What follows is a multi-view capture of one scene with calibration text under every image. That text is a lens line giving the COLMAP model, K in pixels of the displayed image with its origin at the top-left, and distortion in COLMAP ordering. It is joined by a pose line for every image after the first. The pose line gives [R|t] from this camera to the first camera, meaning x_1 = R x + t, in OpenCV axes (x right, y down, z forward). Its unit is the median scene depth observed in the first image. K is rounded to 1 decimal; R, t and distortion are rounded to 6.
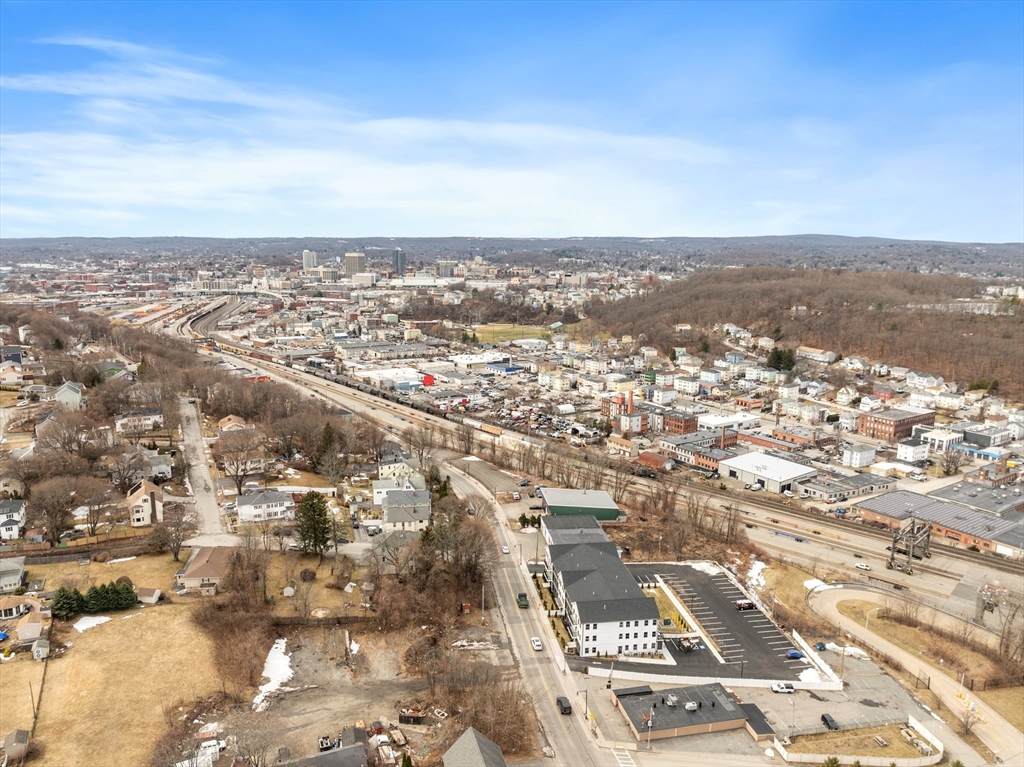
lens RADIAL K [[733.9, 0, 519.2], [0, 733.9, 355.1], [0, 0, 1]] dist [-0.038364, -0.002078]
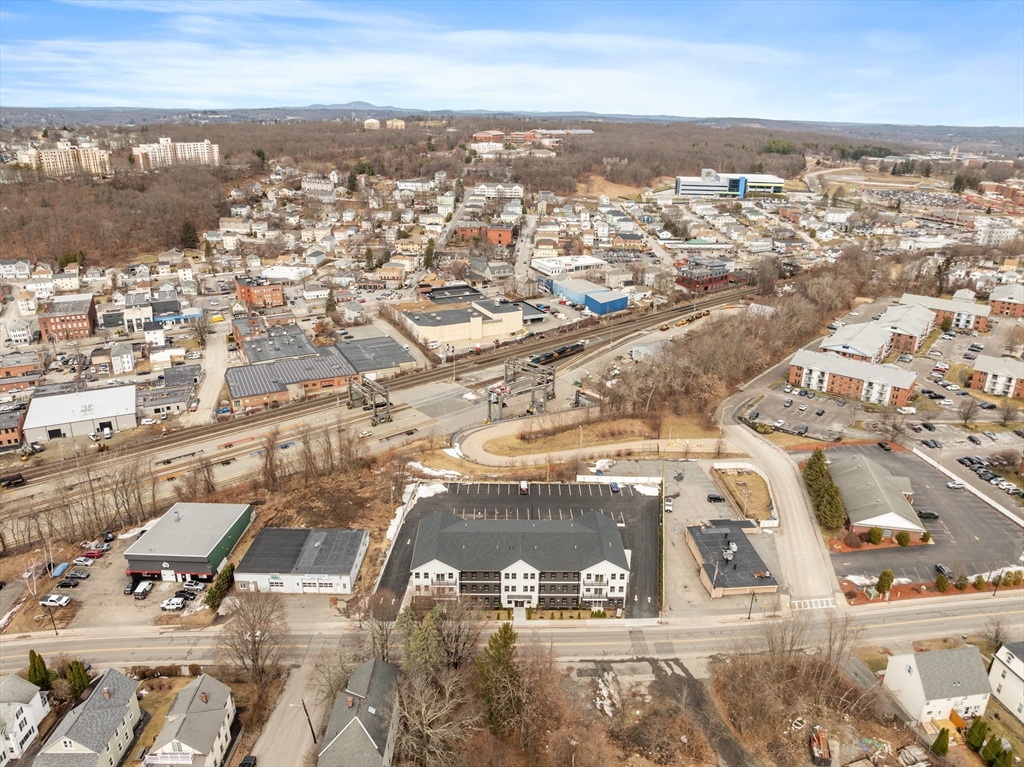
lens RADIAL K [[712.2, 0, 510.2], [0, 712.2, 387.1], [0, 0, 1]] dist [-0.035313, -0.002018]
pose [[0.155620, -0.366535, 0.917297, -0.251012], [0.141133, 0.927334, 0.346602, -0.057349], [-0.977683, 0.075522, 0.196042, 0.386893]]
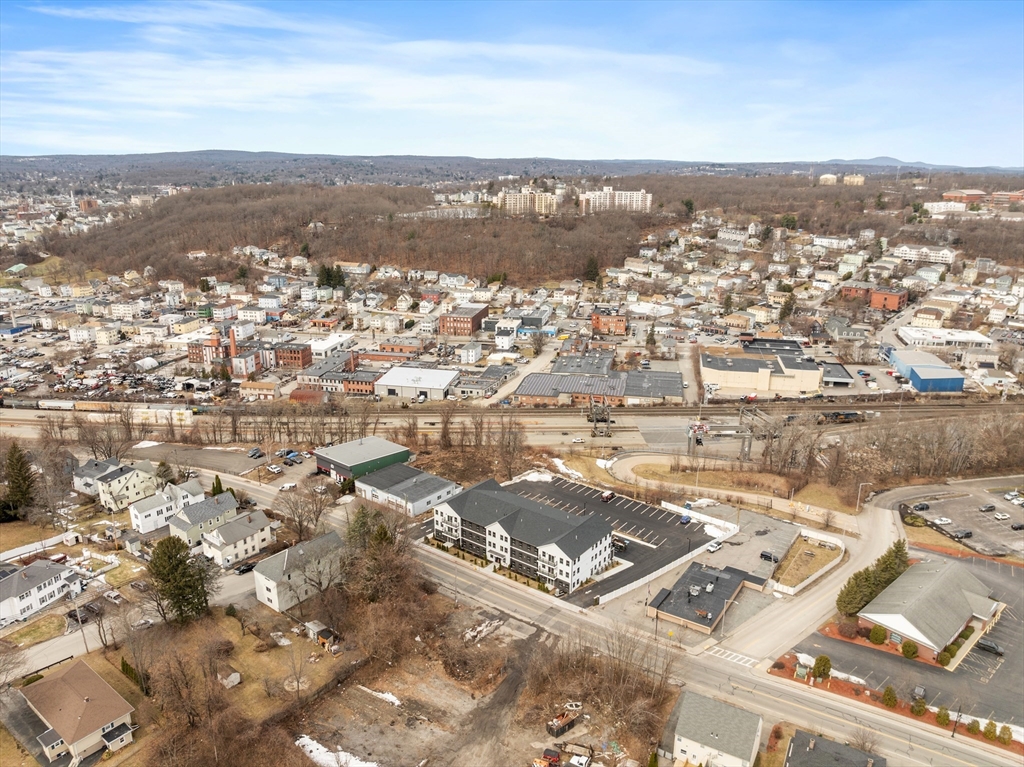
lens RADIAL K [[712.2, 0, 510.2], [0, 712.2, 387.1], [0, 0, 1]] dist [-0.035313, -0.002018]
pose [[0.726112, -0.215628, 0.652891, -0.221298], [0.108573, 0.973598, 0.200797, -0.024169], [-0.678950, -0.074915, 0.730352, 0.153187]]
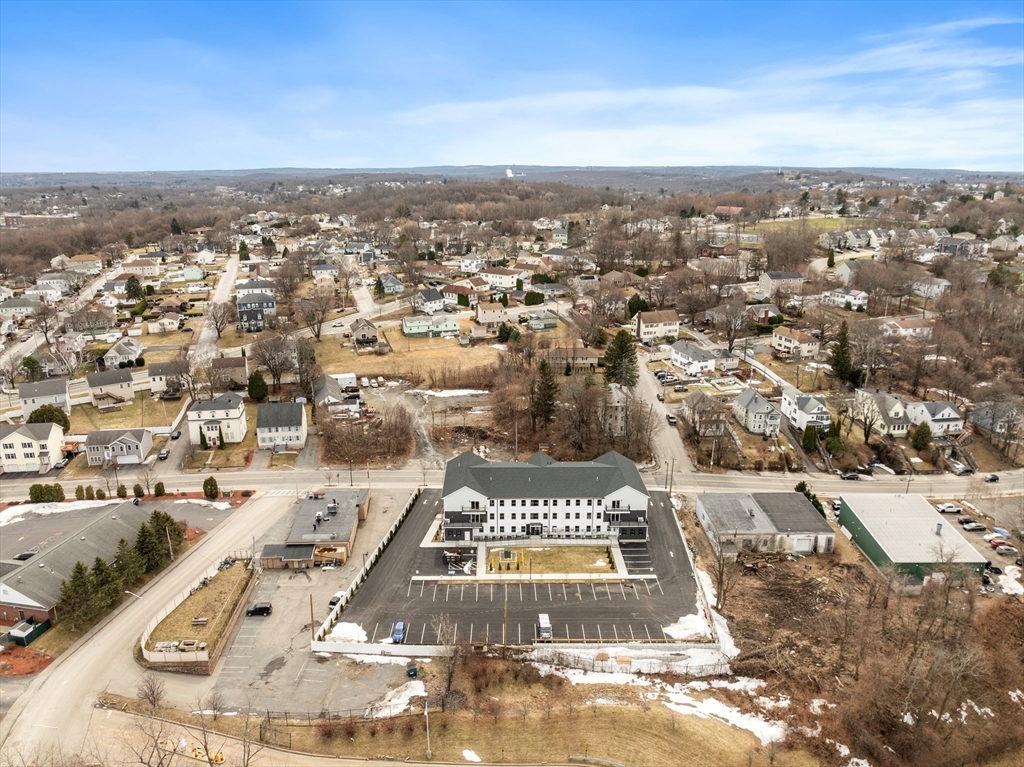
lens RADIAL K [[722.9, 0, 512.0], [0, 722.9, 383.5], [0, 0, 1]] dist [-0.038843, 0.000476]
pose [[-0.138686, 0.263567, -0.954620, 0.403504], [-0.153259, 0.946610, 0.283621, -0.013576], [0.978406, 0.185638, -0.090887, 0.468153]]
